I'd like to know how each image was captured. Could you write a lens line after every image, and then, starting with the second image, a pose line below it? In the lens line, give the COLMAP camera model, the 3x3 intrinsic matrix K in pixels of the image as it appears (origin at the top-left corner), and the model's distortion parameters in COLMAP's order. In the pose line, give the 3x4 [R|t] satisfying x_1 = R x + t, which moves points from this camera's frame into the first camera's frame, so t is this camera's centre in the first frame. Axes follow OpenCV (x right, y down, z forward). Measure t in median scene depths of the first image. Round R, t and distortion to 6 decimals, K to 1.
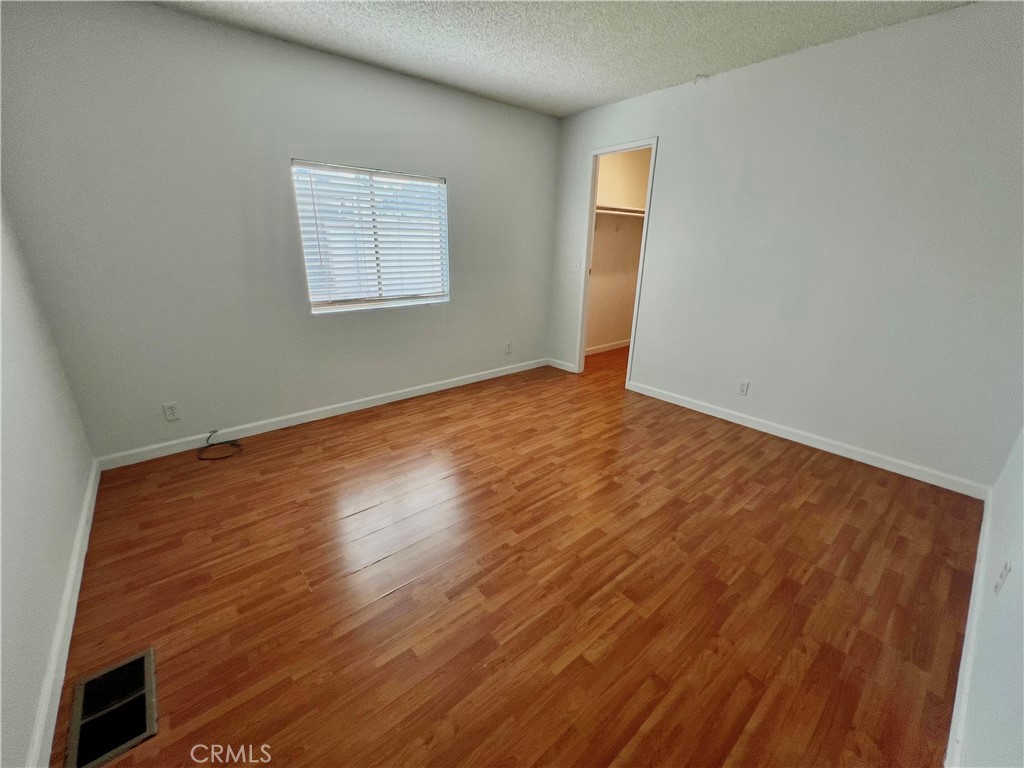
lens RADIAL K [[410.9, 0, 510.1], [0, 410.9, 388.6], [0, 0, 1]] dist [-0.002991, 0.000843]
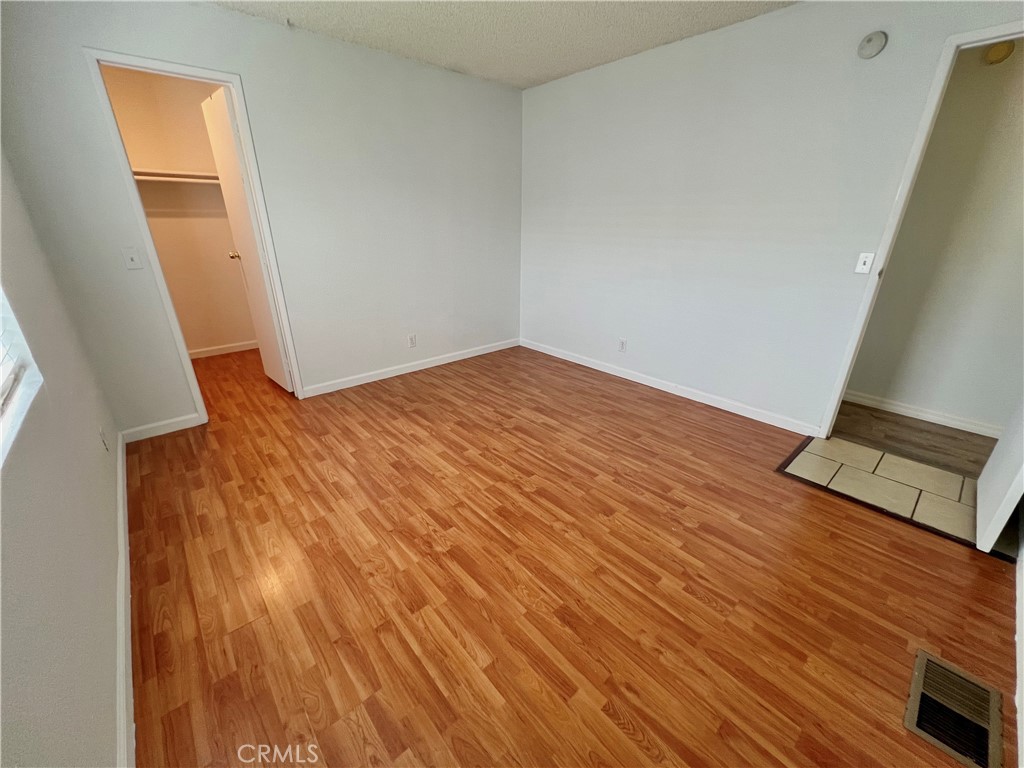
lens RADIAL K [[410.9, 0, 510.1], [0, 410.9, 388.6], [0, 0, 1]] dist [-0.002991, 0.000843]
pose [[-0.022712, -0.394739, 0.918513, -0.748144], [0.327748, 0.865036, 0.379861, -0.305400], [-0.944492, 0.309668, 0.109728, 0.806138]]
